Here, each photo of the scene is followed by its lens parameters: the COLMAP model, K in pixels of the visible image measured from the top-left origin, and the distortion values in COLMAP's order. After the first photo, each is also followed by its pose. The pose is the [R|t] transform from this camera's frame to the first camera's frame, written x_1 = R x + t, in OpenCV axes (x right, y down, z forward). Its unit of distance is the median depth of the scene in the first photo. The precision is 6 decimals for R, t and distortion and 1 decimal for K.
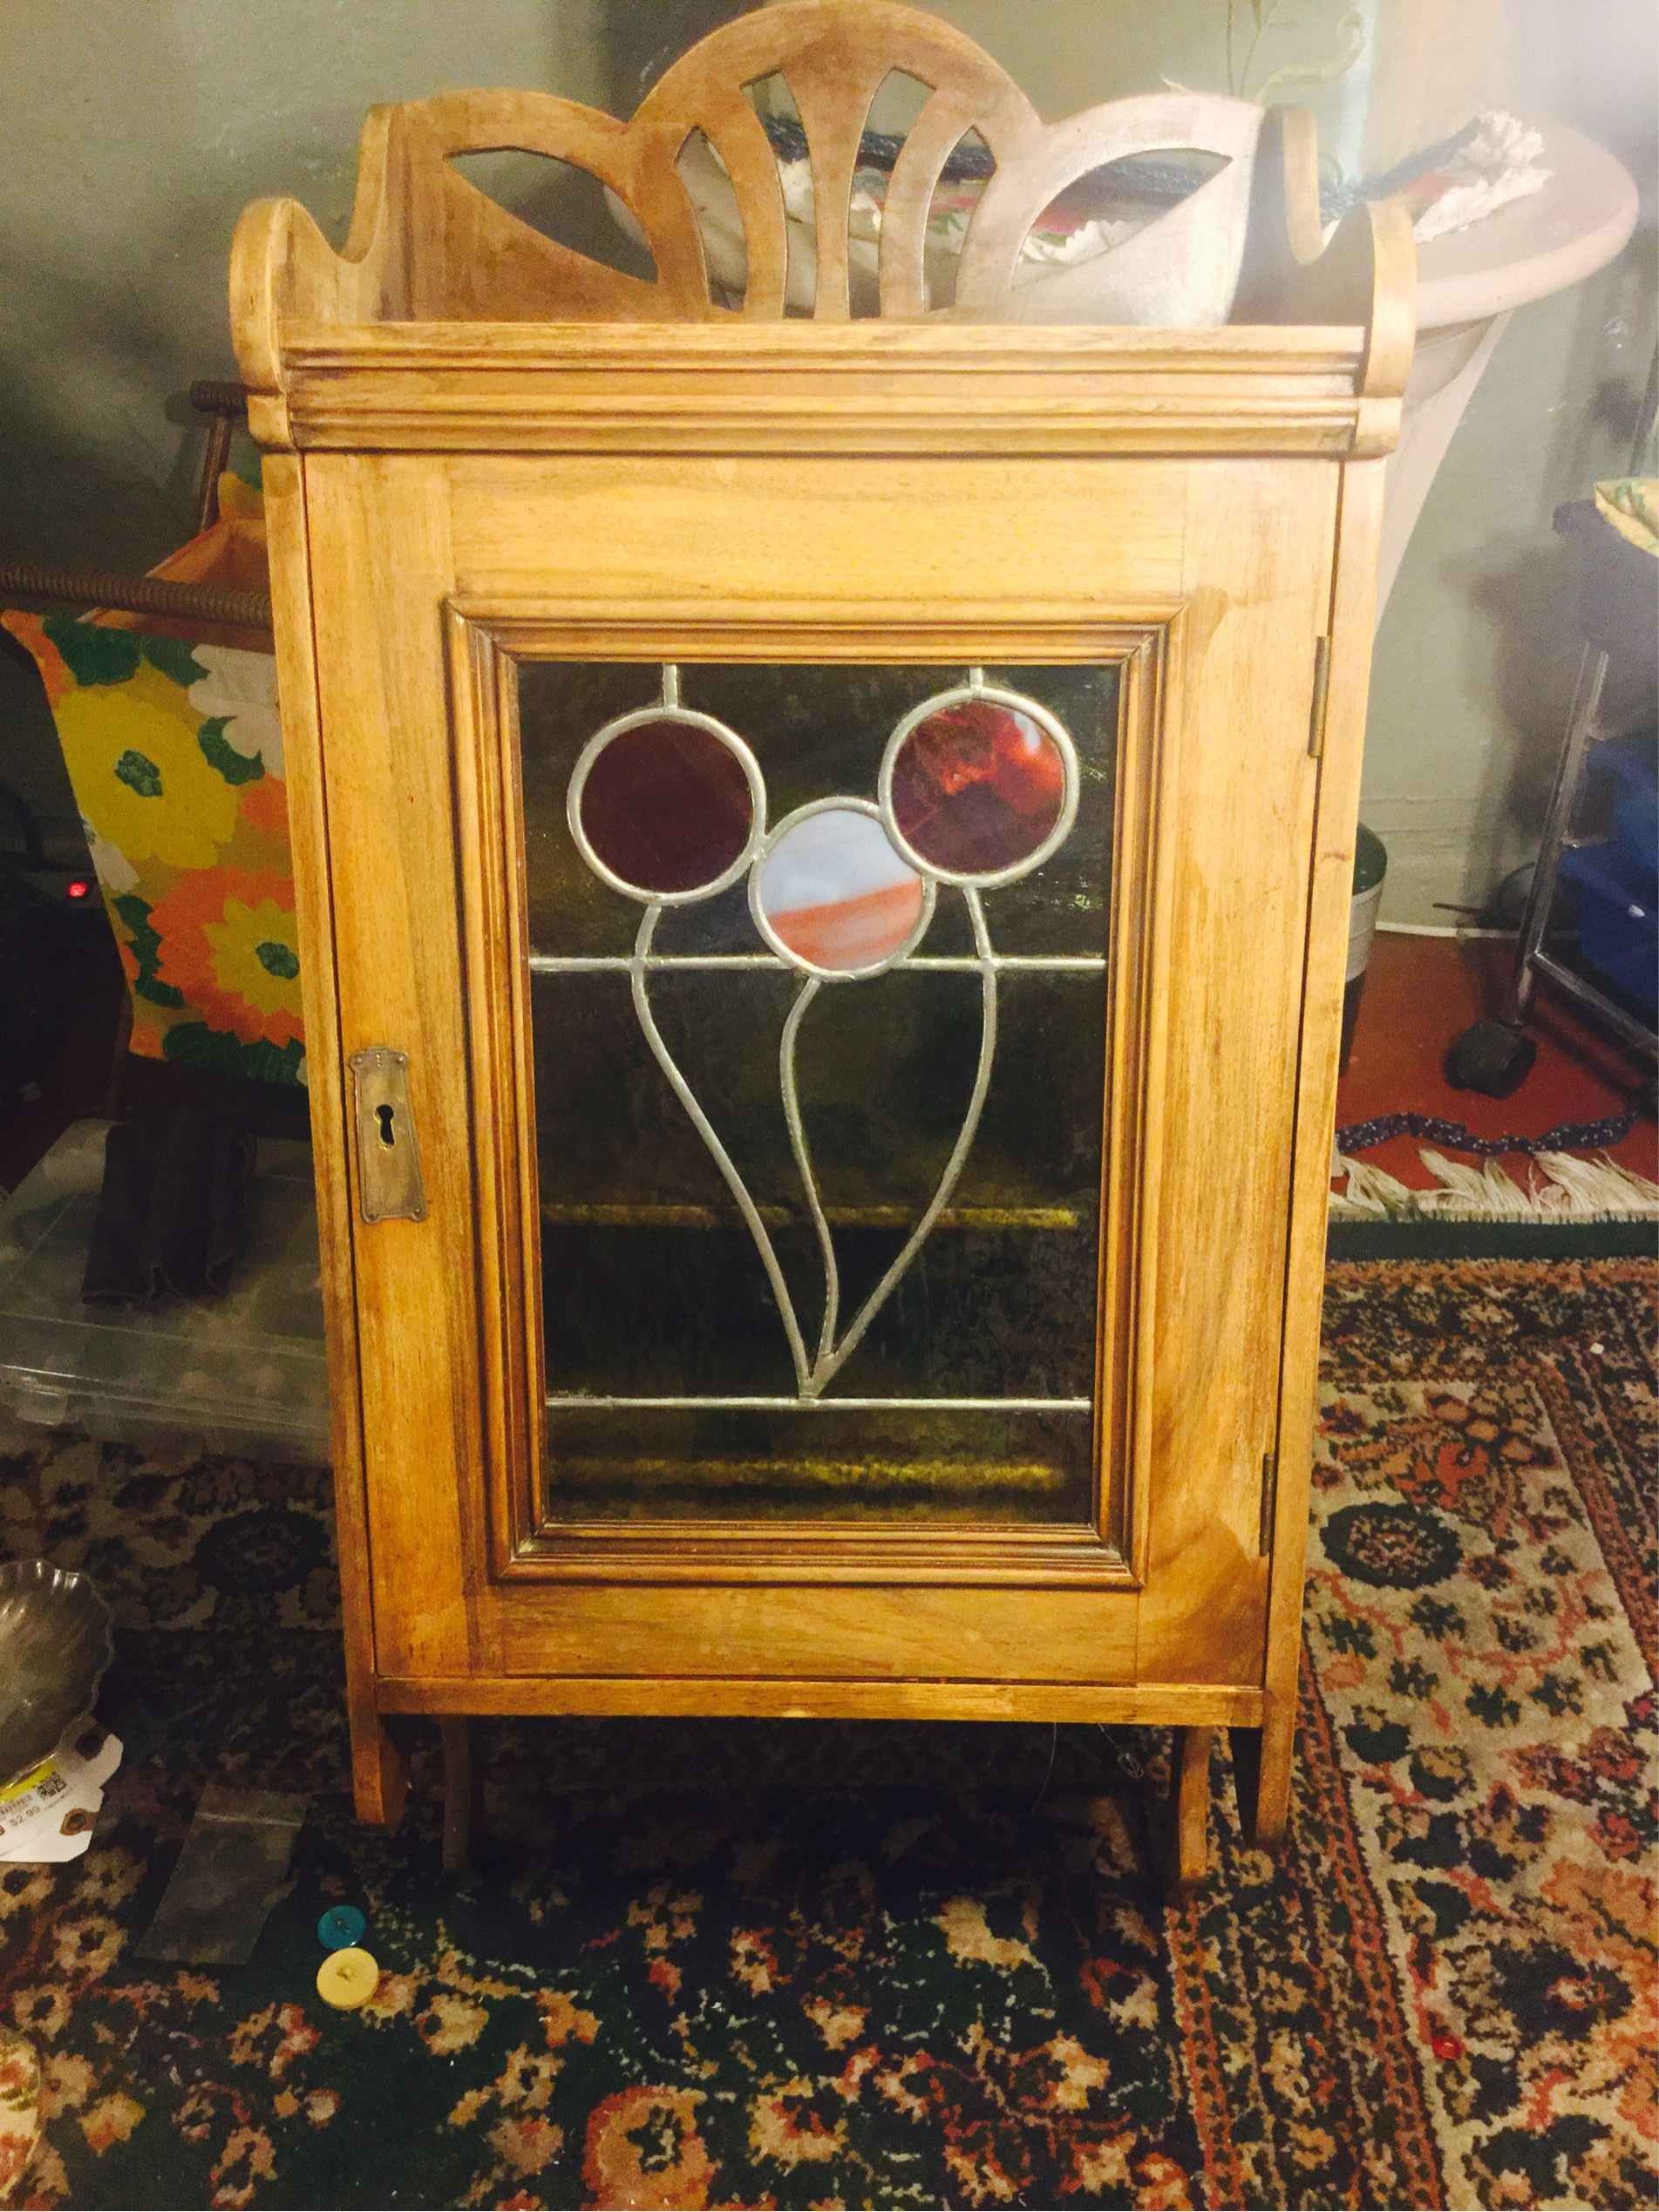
lens RADIAL K [[2040.2, 0, 829.5], [0, 2040.2, 1106.0], [0, 0, 1]] dist [0.125630, -0.232616]
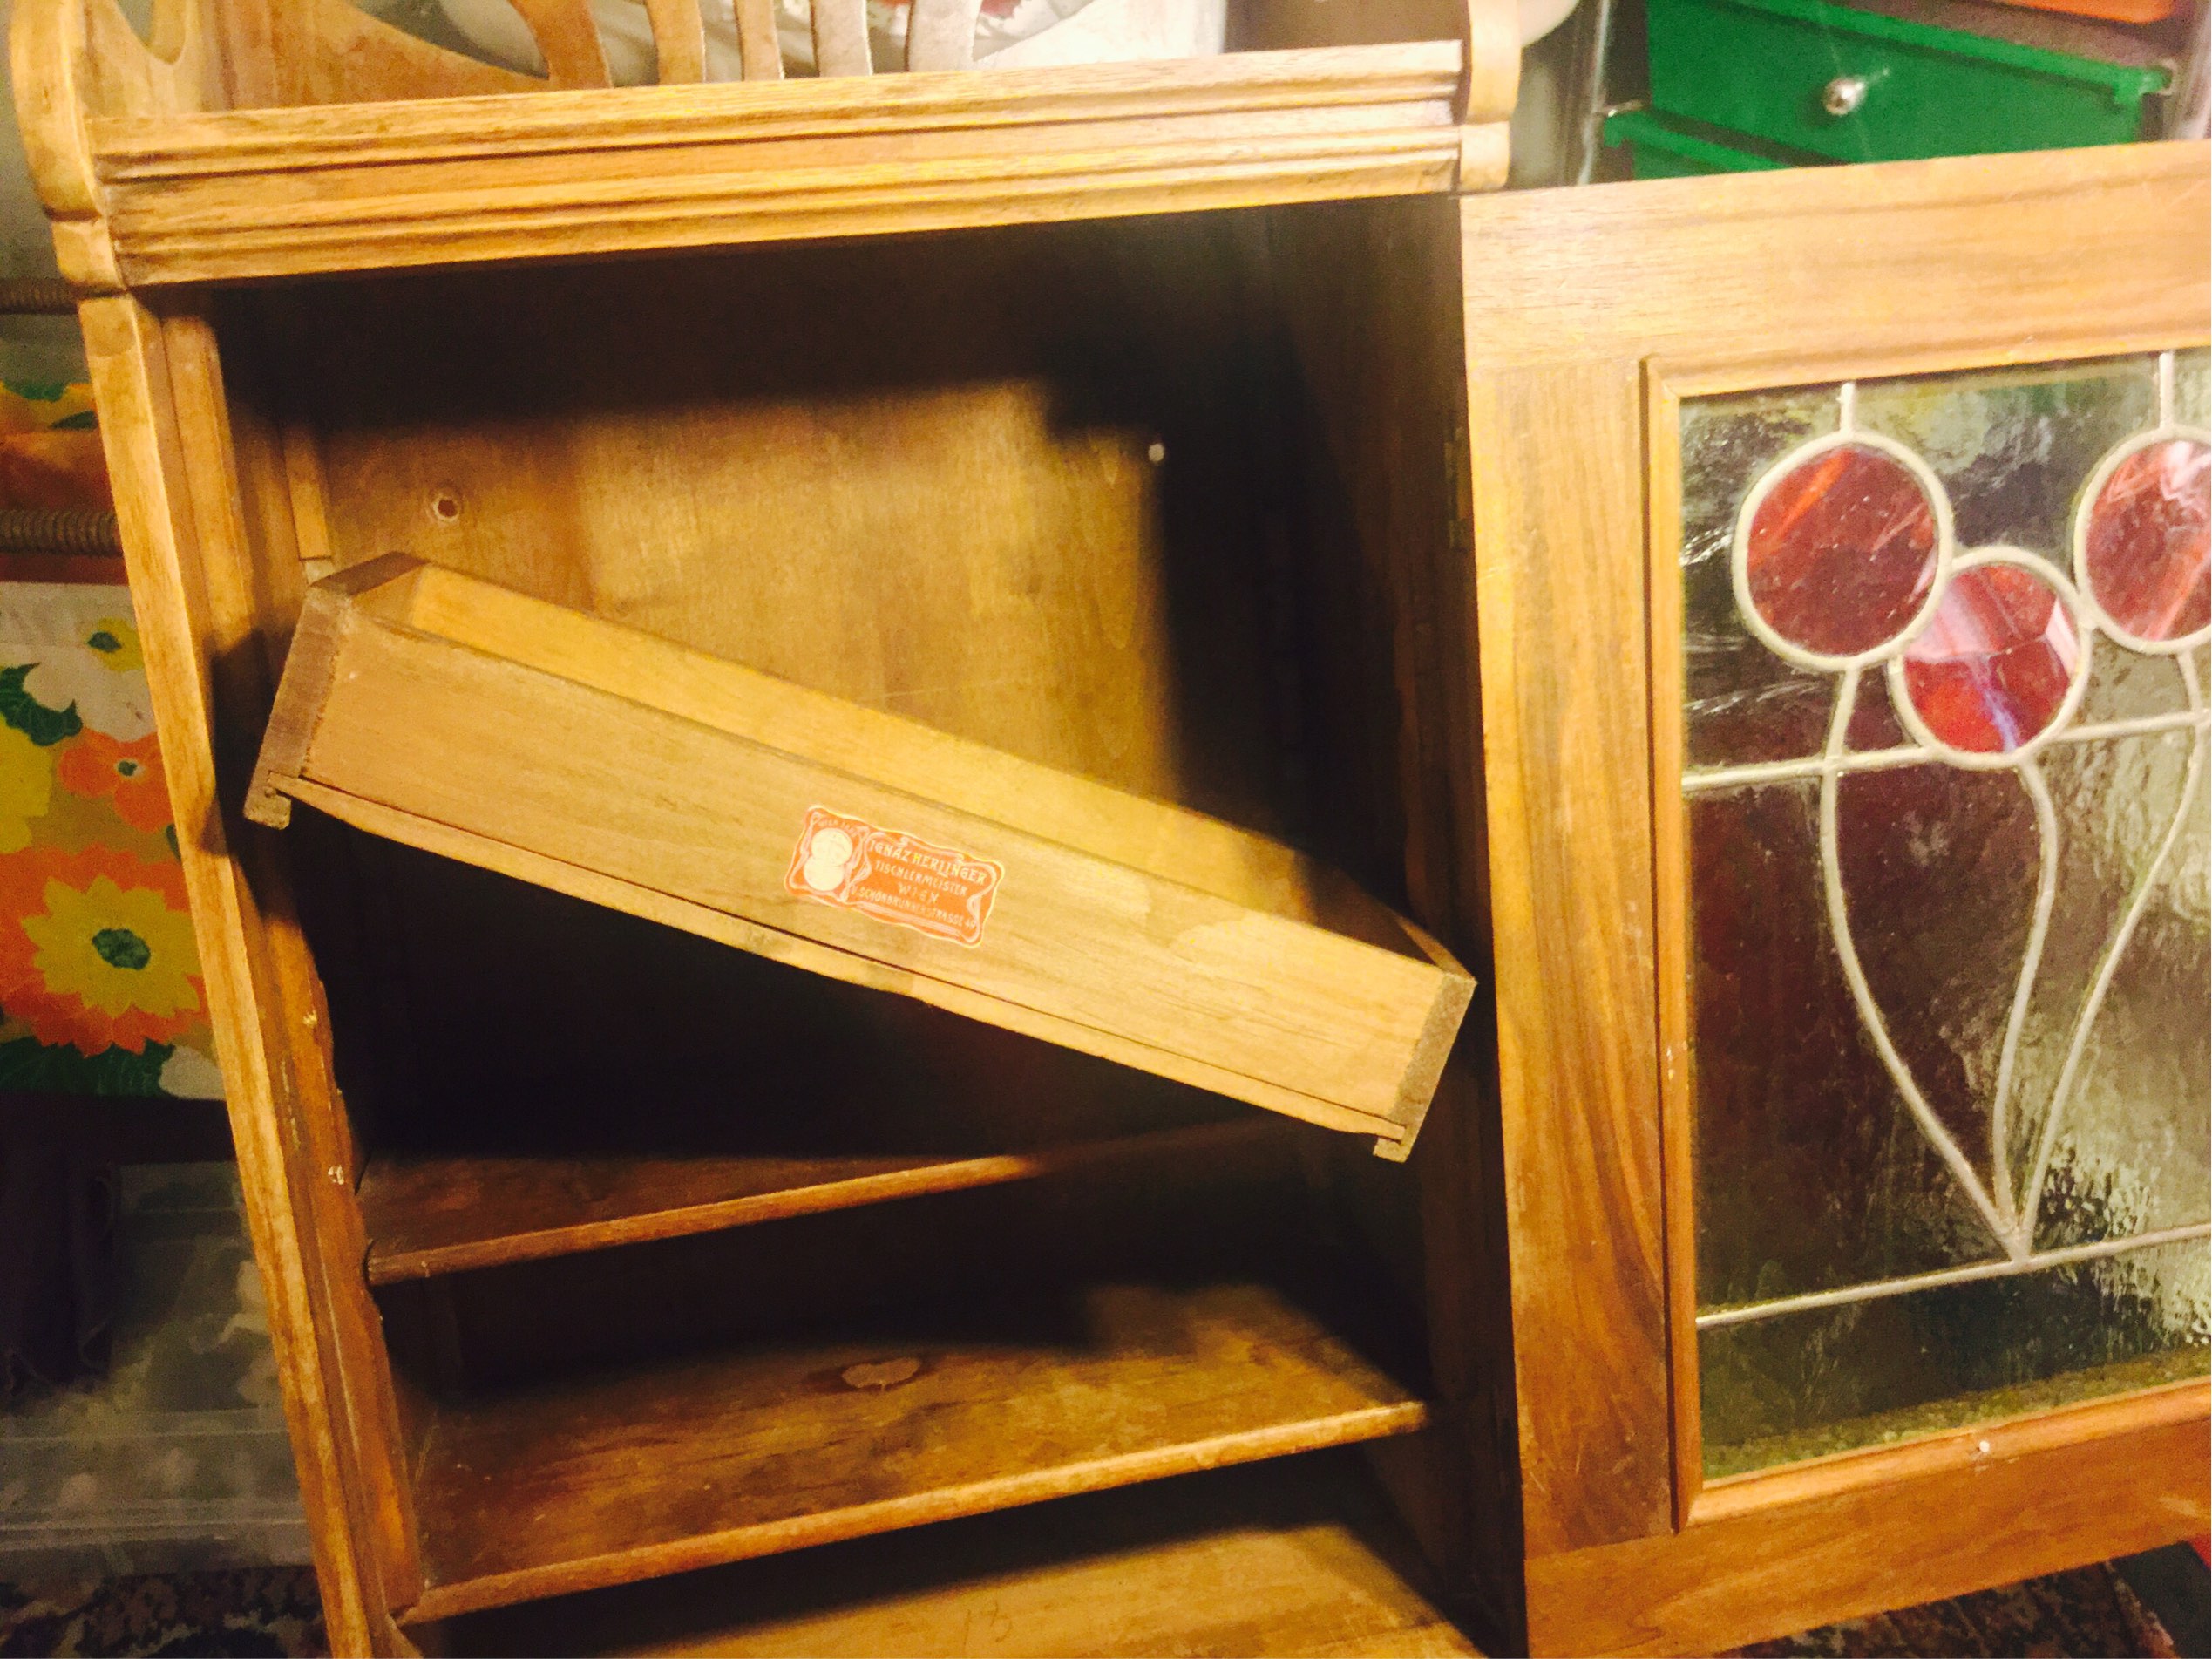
lens RADIAL K [[2053.2, 0, 1096.7], [0, 2053.2, 828.4], [0, 0, 1]] dist [0.050149, -0.092519]
pose [[0.970876, -0.133887, 0.198680, -0.060569], [0.146805, 0.987813, -0.051714, -0.023730], [-0.189335, 0.079375, 0.978699, 0.145043]]
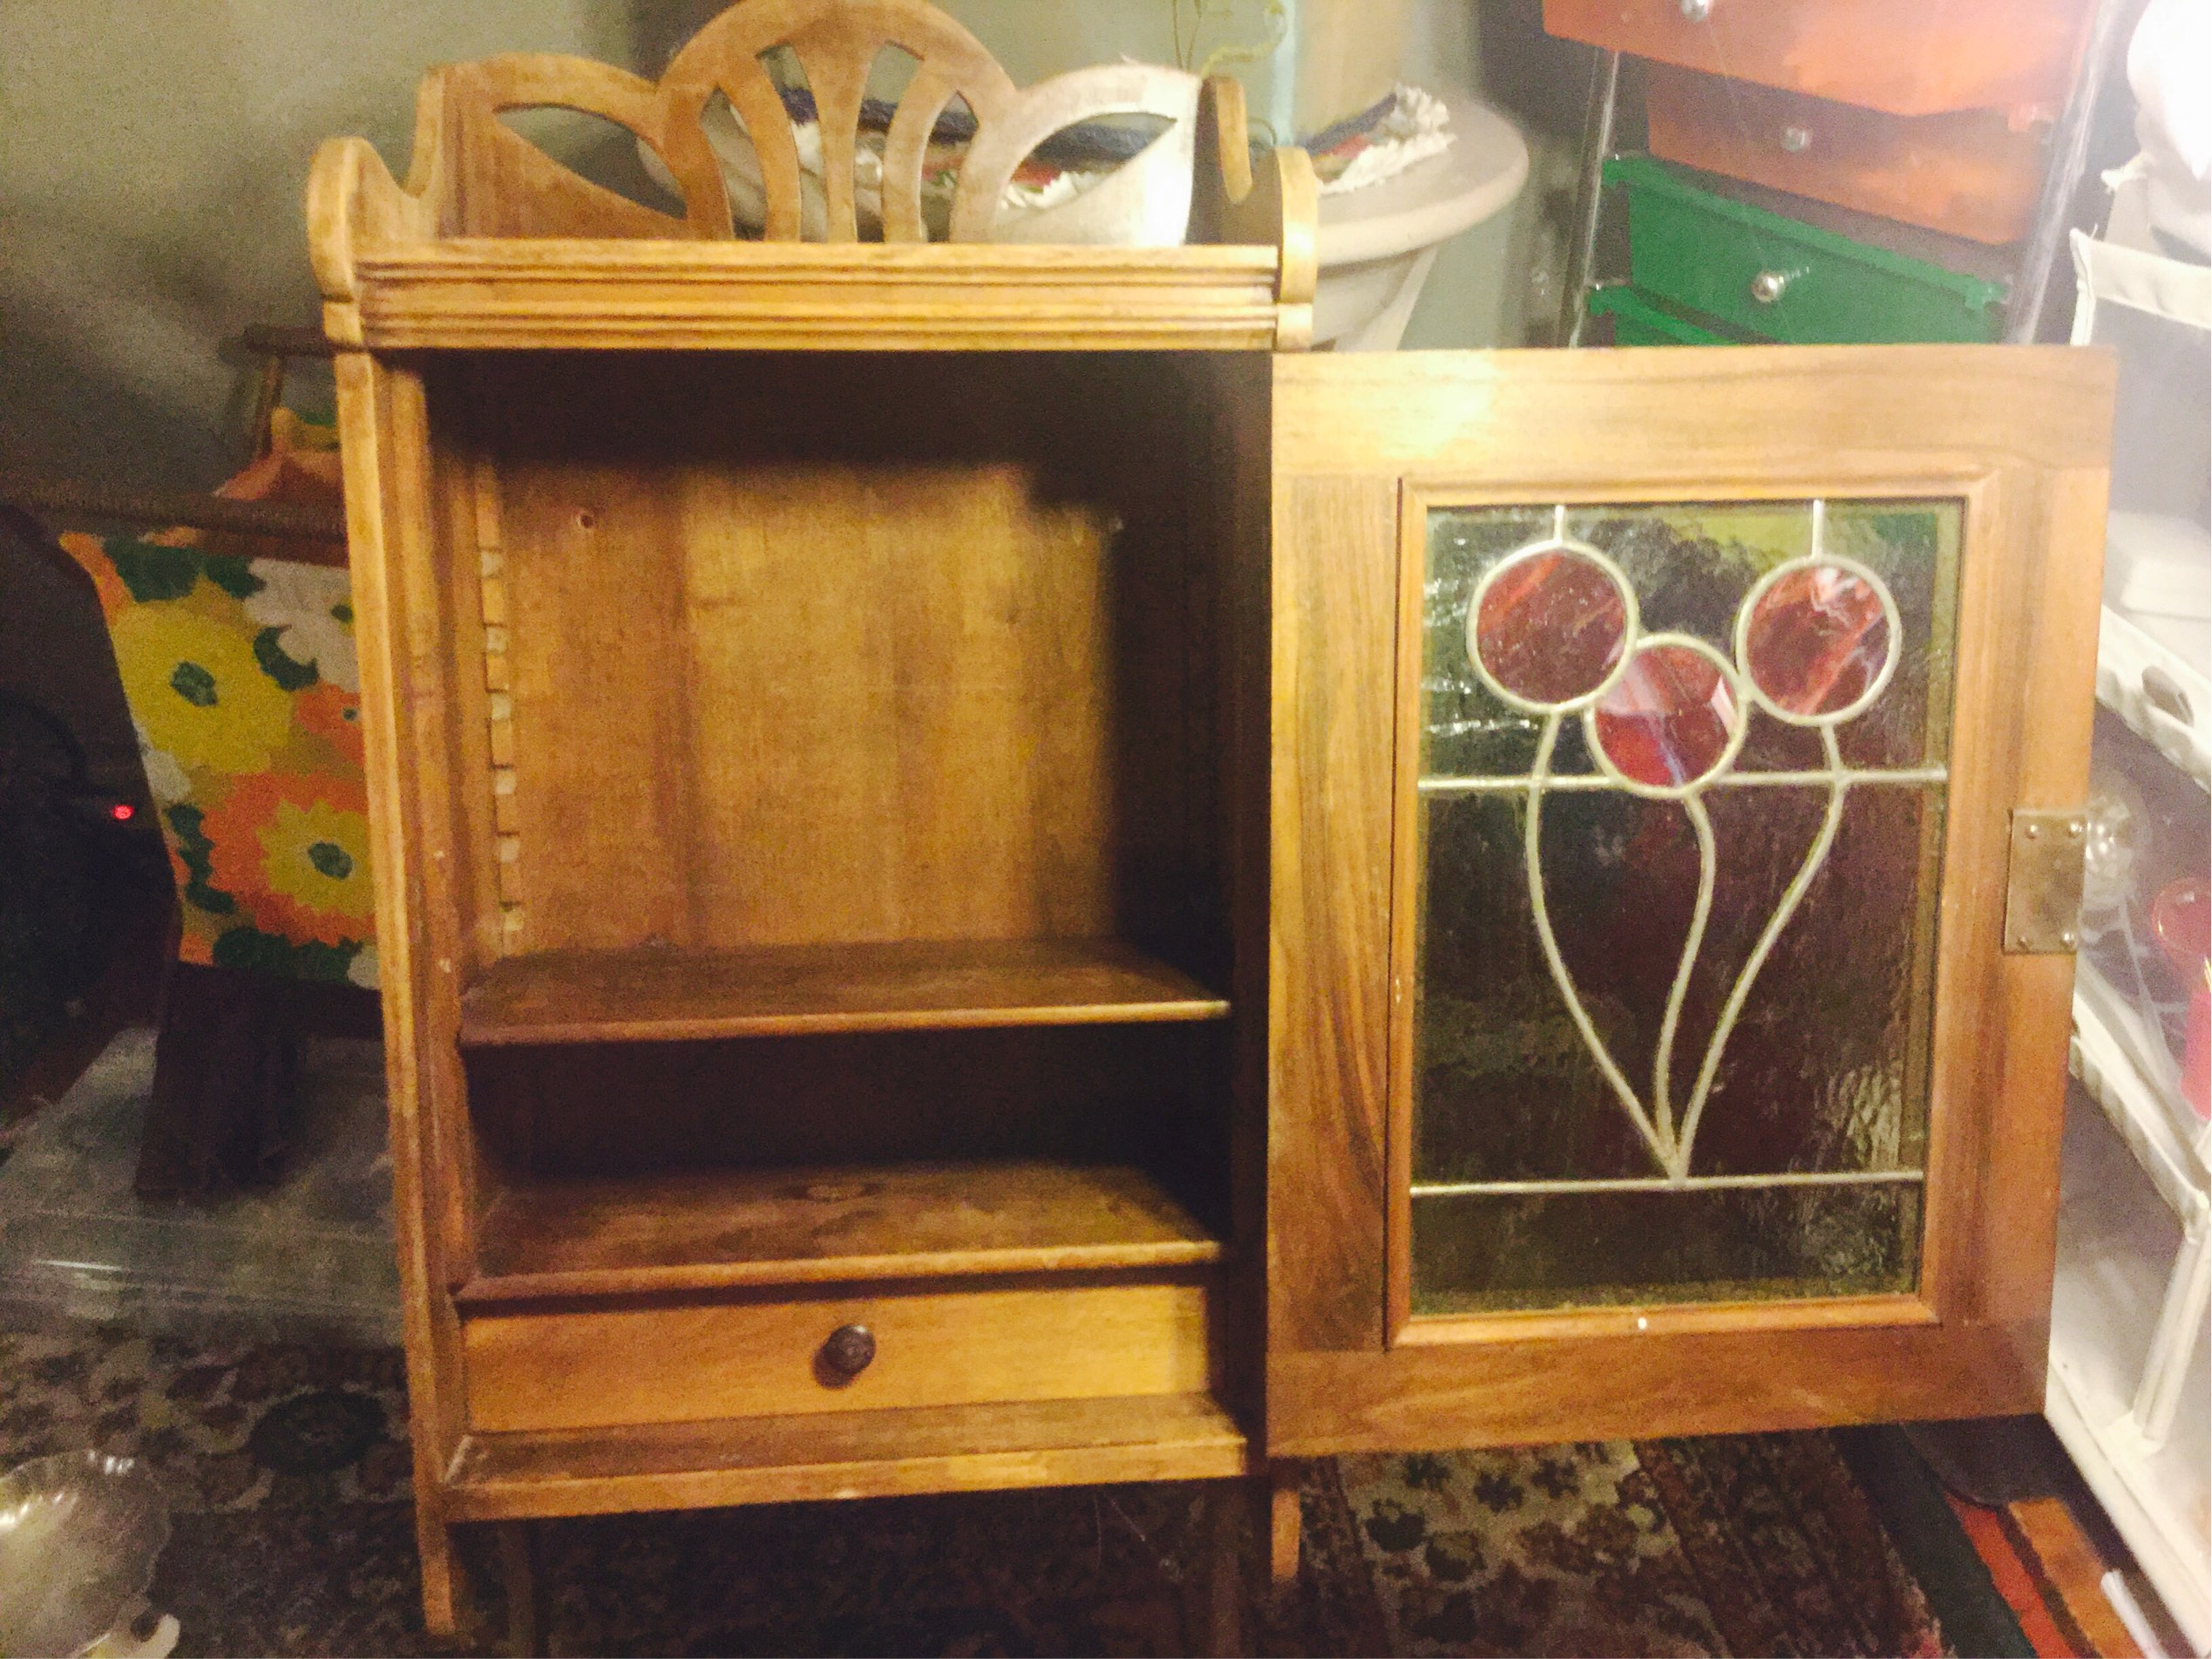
lens RADIAL K [[2040.2, 0, 1102.6], [0, 2040.2, 832.8], [0, 0, 1]] dist [0.125630, -0.232616]
pose [[0.993719, -0.031758, 0.107299, 0.009540], [0.043411, 0.993194, -0.108080, 0.057954], [-0.103136, 0.112060, 0.988335, -0.092162]]
